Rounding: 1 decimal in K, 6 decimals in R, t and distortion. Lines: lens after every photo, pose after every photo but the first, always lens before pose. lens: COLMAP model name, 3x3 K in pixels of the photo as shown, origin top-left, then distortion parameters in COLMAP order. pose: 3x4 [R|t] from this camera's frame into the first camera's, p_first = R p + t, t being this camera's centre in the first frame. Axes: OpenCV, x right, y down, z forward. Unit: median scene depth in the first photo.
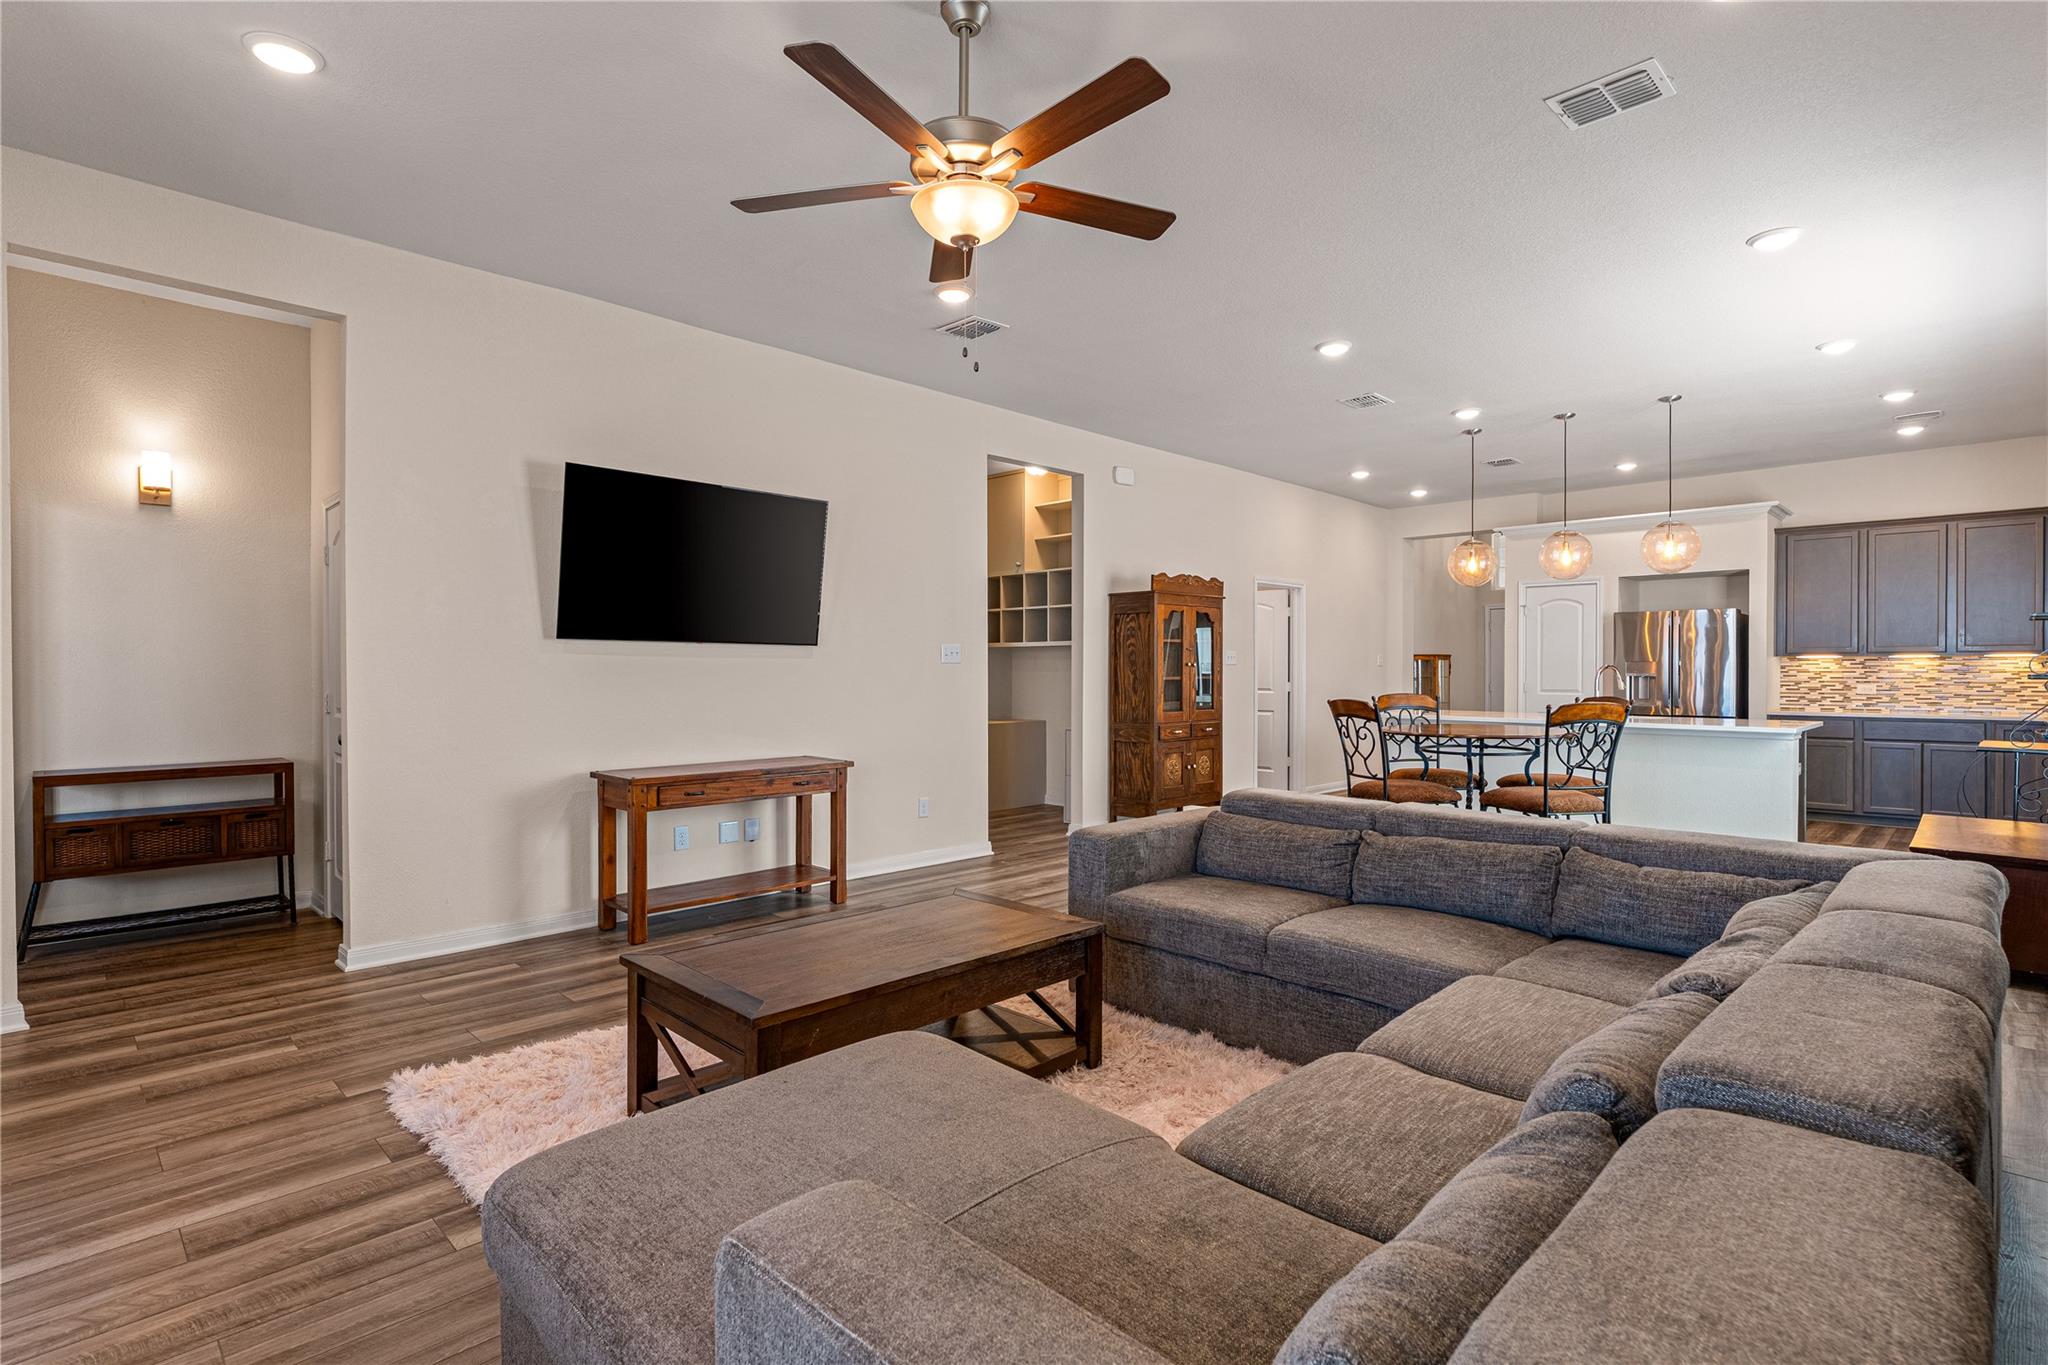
lens RADIAL K [[1010.8, 0, 1029.5], [0, 1010.8, 694.2], [0, 0, 1]] dist [0.001648, -0.001685]
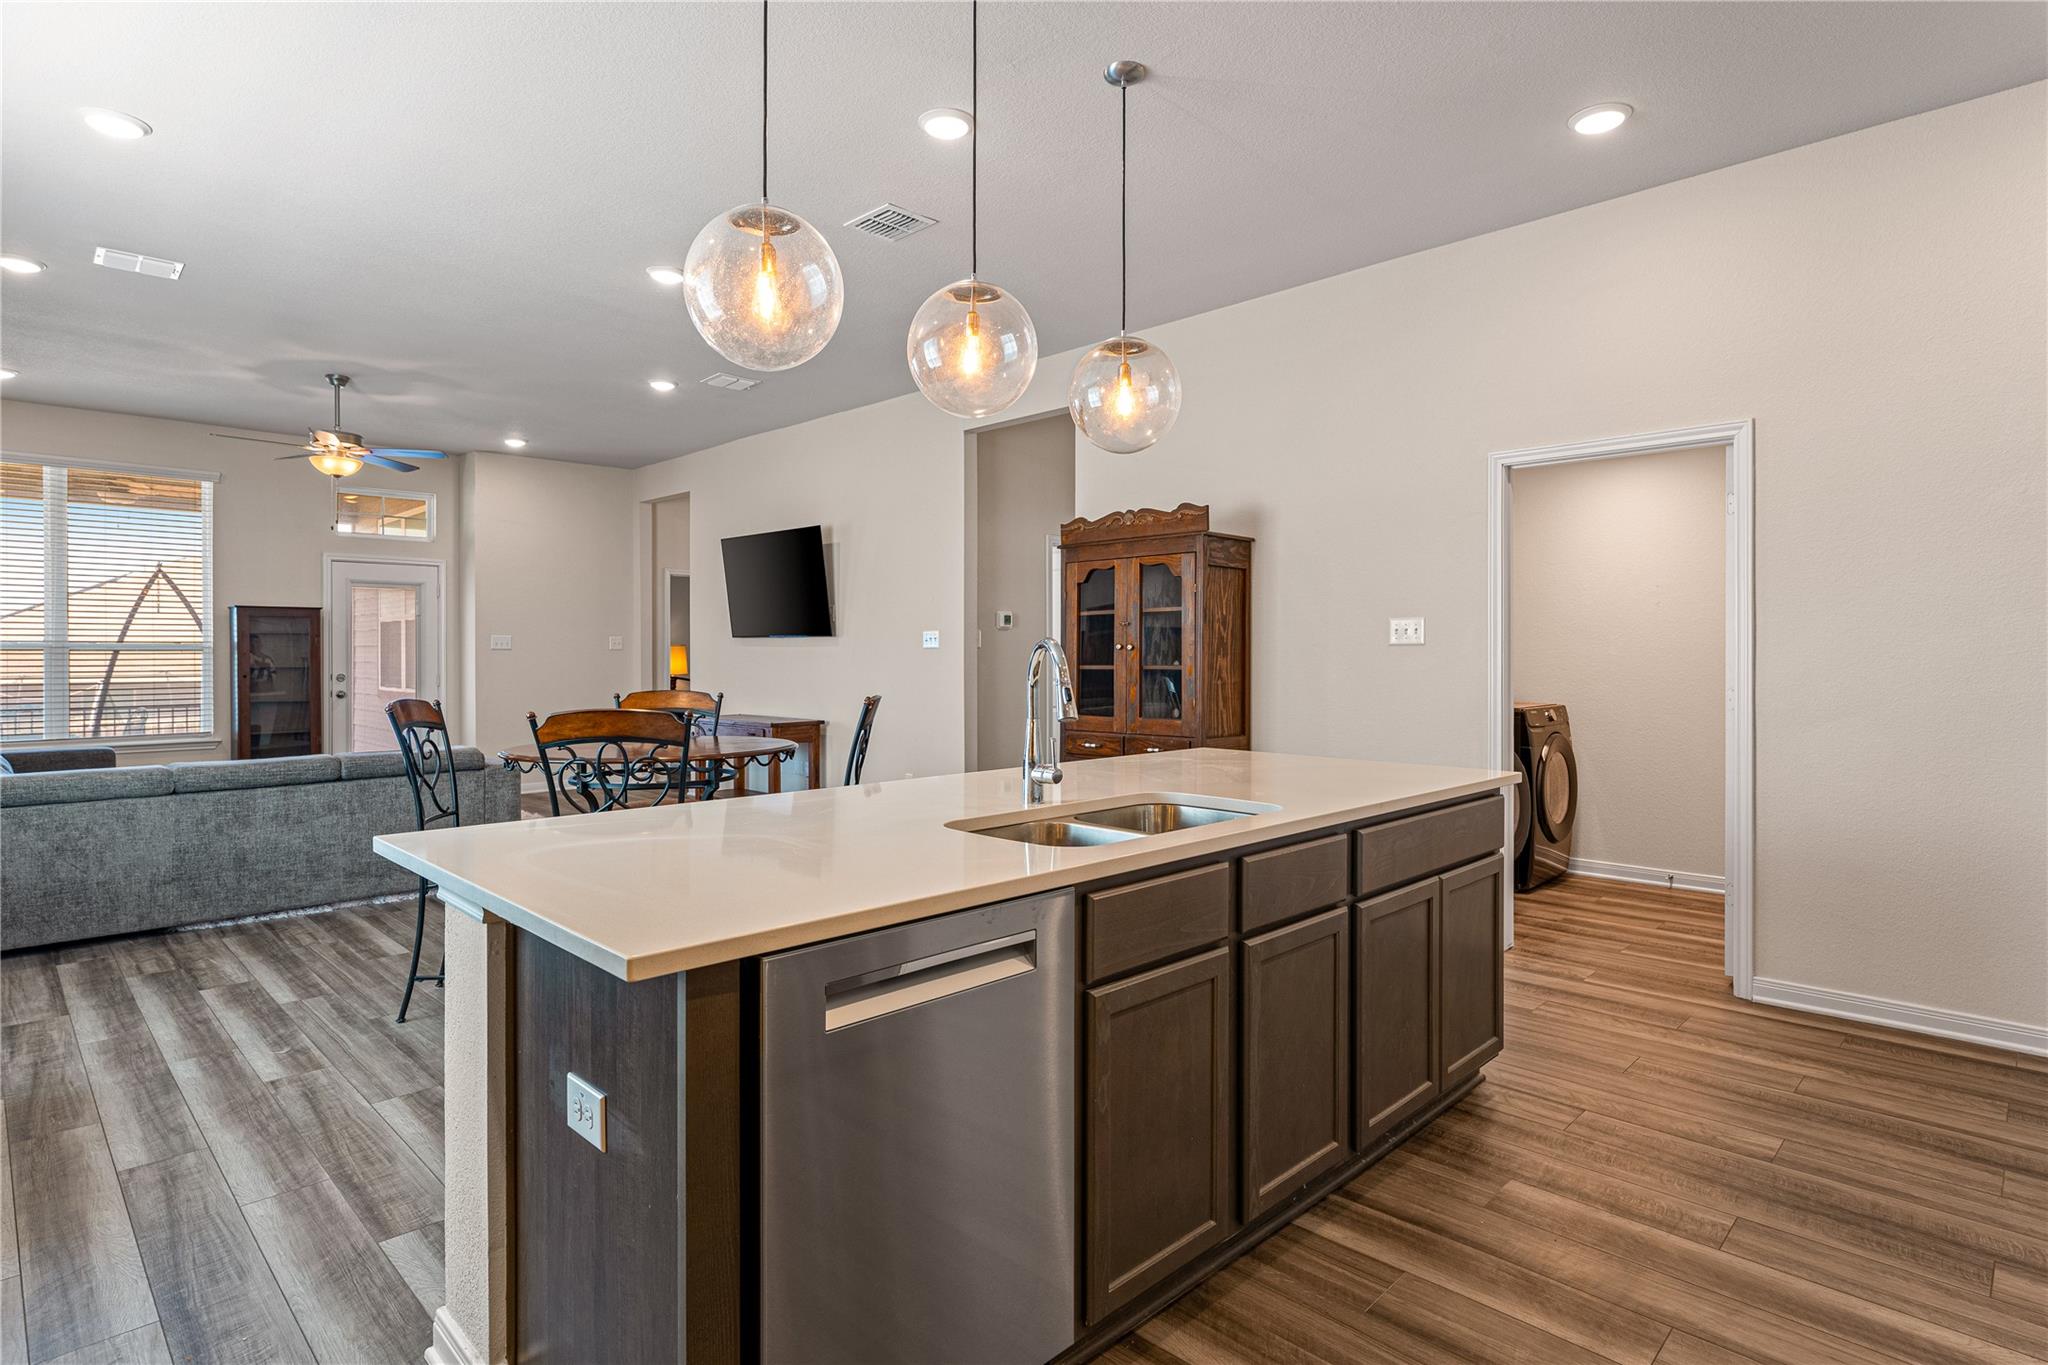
lens RADIAL K [[1058.6, 0, 1028.0], [0, 1058.6, 684.6], [0, 0, 1]] dist [0.001152, 0.001899]
pose [[-0.016801, 0.032627, -0.999326, 0.782492], [-0.019864, 0.999259, 0.032959, -0.024823], [0.999662, 0.020405, -0.016140, 0.862818]]
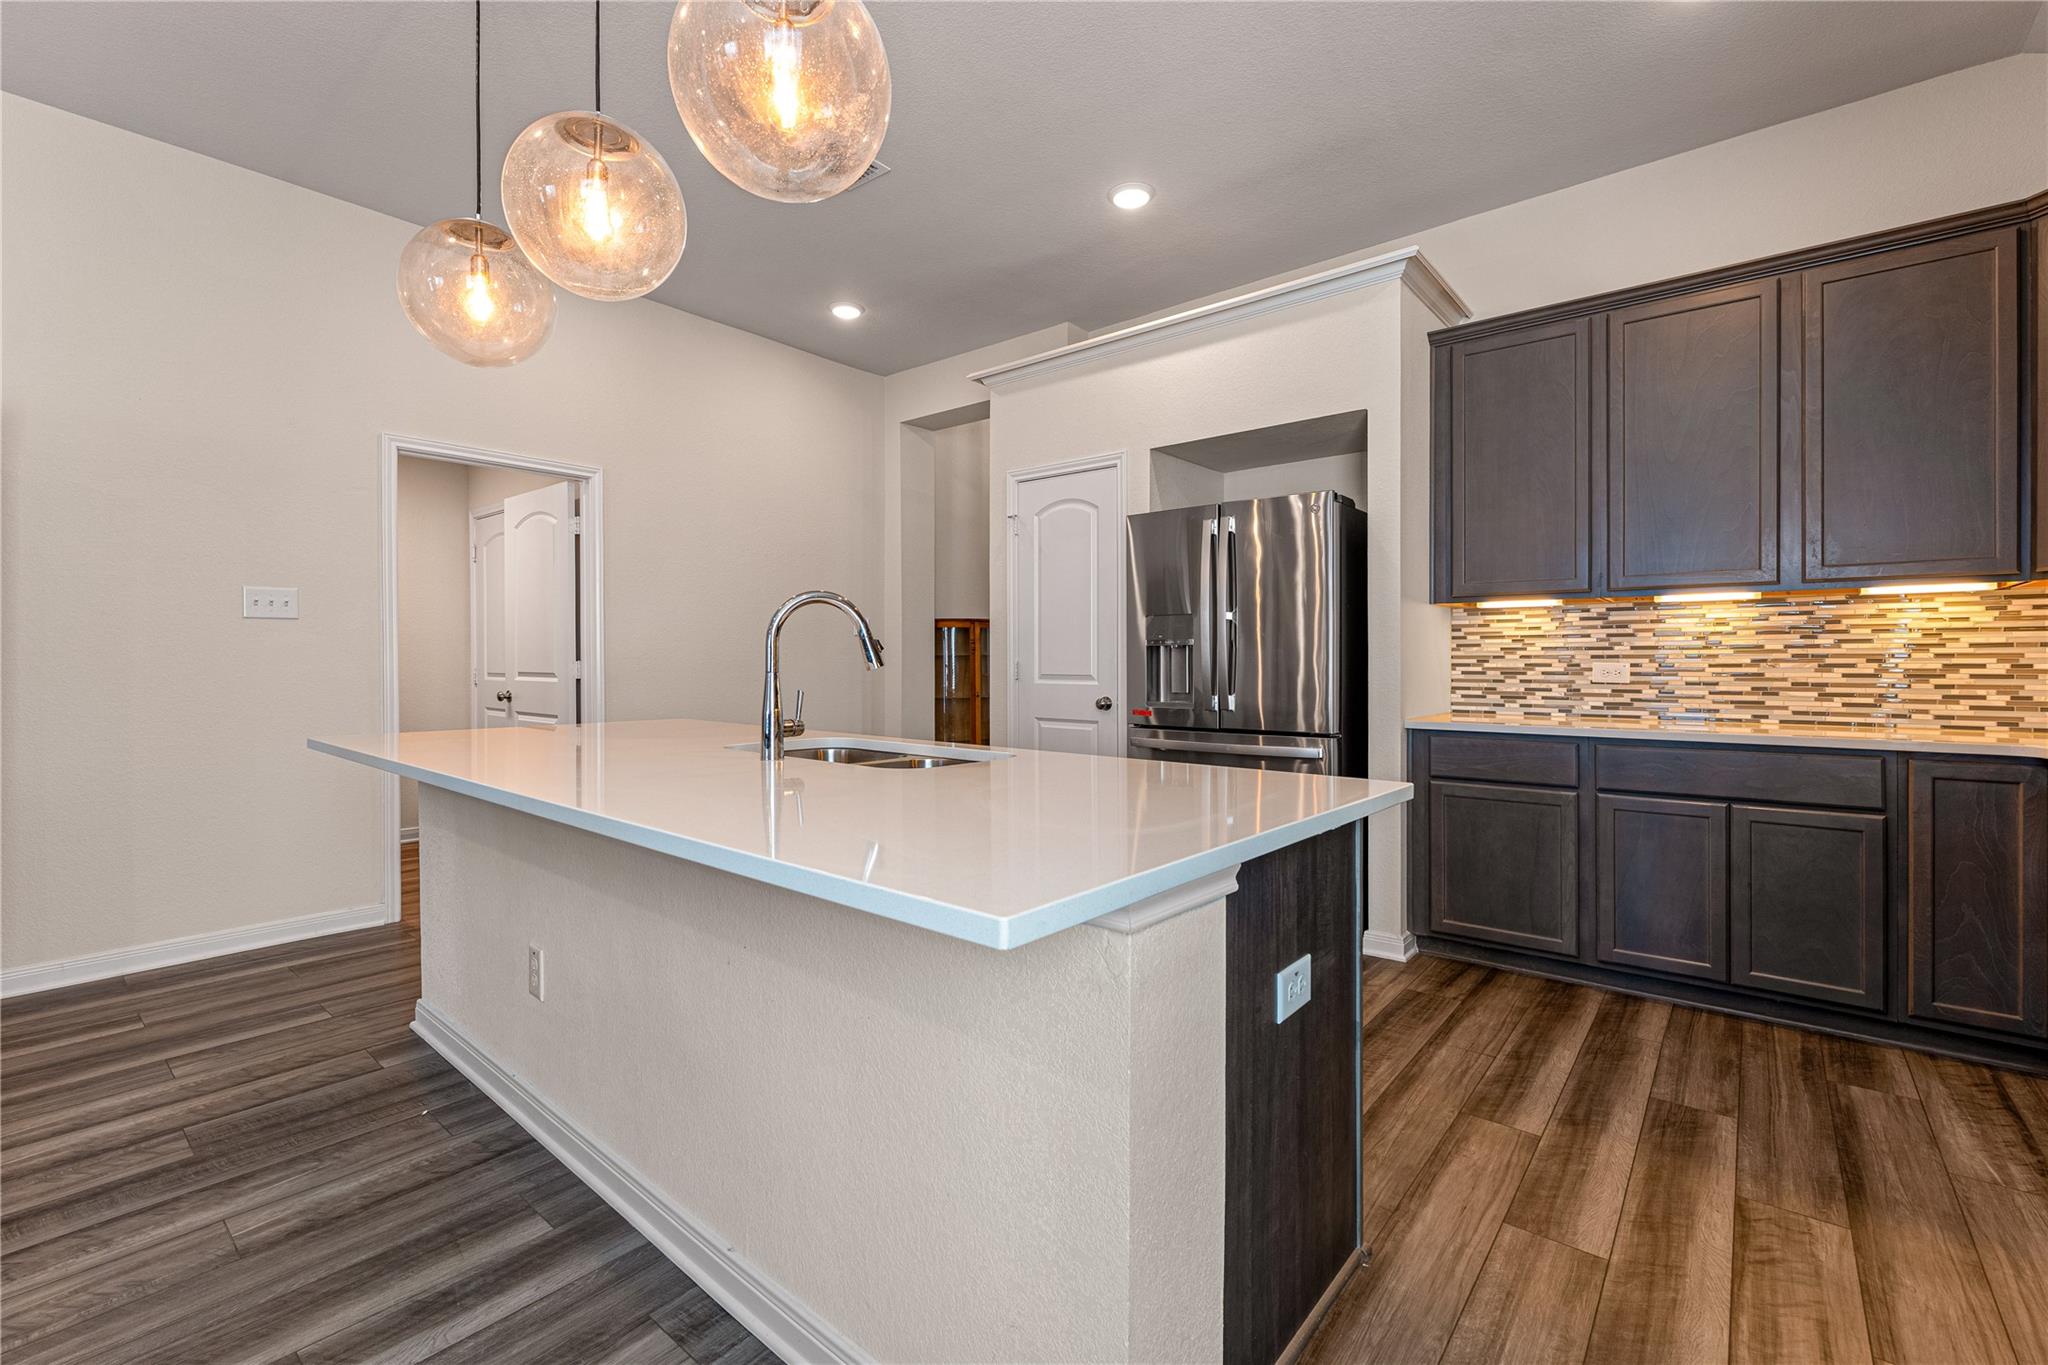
lens RADIAL K [[889.9, 0, 1025.6], [0, 889.9, 675.6], [0, 0, 1]] dist [-0.012403, 0.000804]
pose [[0.997354, -0.002374, 0.072655, 0.537521], [0.002329, 0.999997, 0.000711, -0.004286], [-0.072657, -0.000540, 0.997357, 0.622430]]
